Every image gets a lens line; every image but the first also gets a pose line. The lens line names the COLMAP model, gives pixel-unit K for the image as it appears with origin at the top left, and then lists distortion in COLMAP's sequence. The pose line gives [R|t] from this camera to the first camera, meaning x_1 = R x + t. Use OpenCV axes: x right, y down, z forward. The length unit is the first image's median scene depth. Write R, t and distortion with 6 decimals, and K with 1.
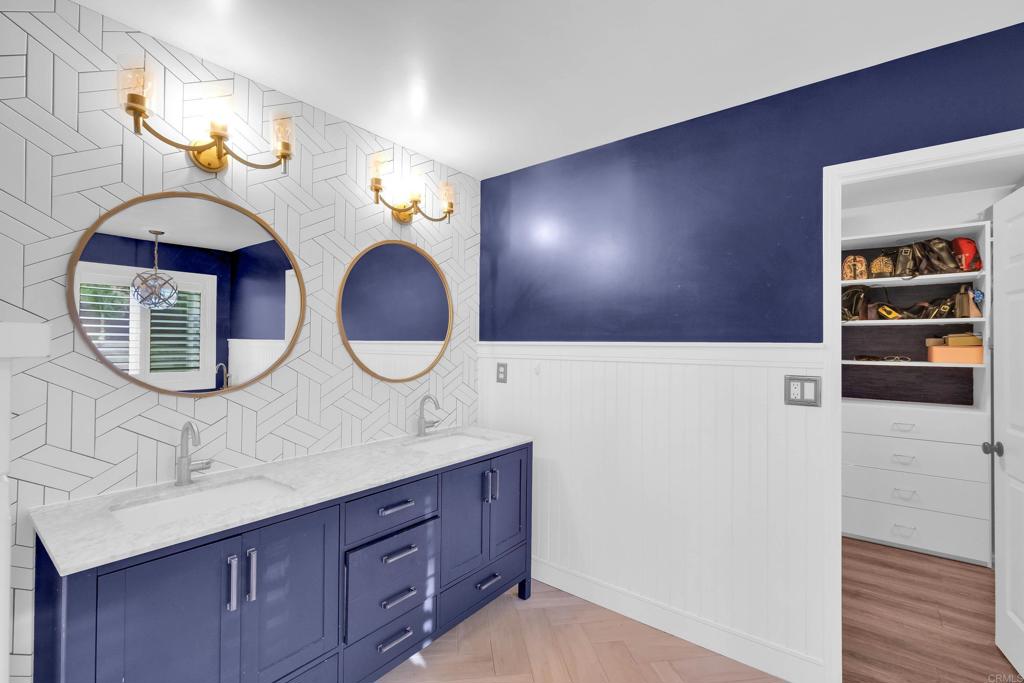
lens RADIAL K [[446.9, 0, 513.2], [0, 446.9, 342.2], [0, 0, 1]] dist [-0.001786, -0.000308]
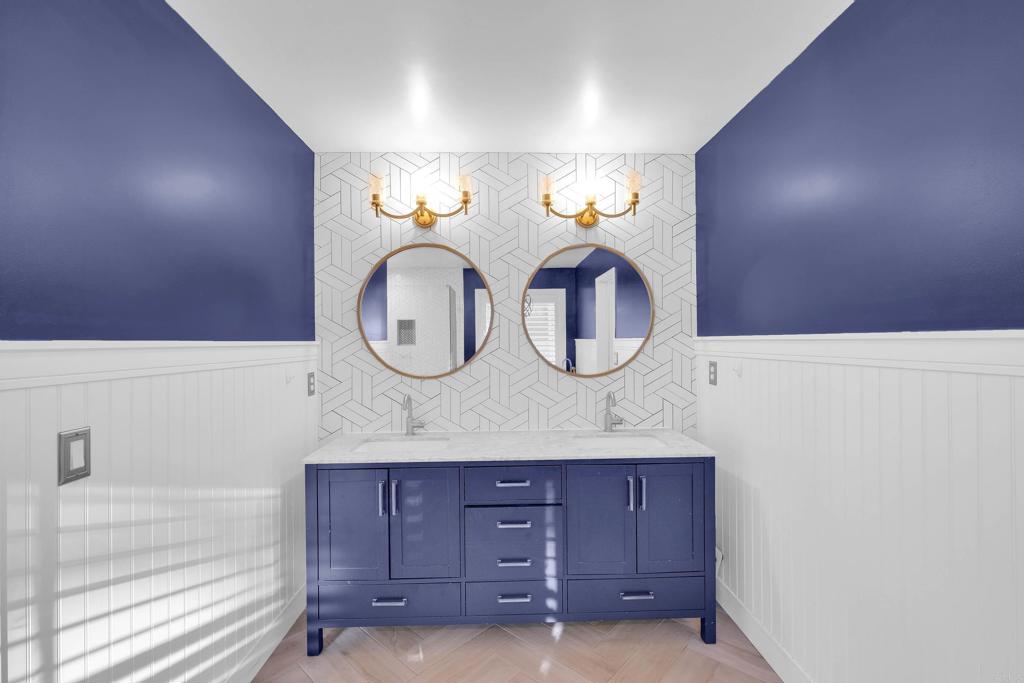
lens RADIAL K [[446.9, 0, 513.4], [0, 446.9, 342.3], [0, 0, 1]] dist [-0.001786, -0.000308]
pose [[0.639353, -0.013562, -0.768794, 0.501089], [0.017695, 0.999839, -0.002922, 0.007280], [0.768710, -0.011736, 0.639490, 0.213825]]
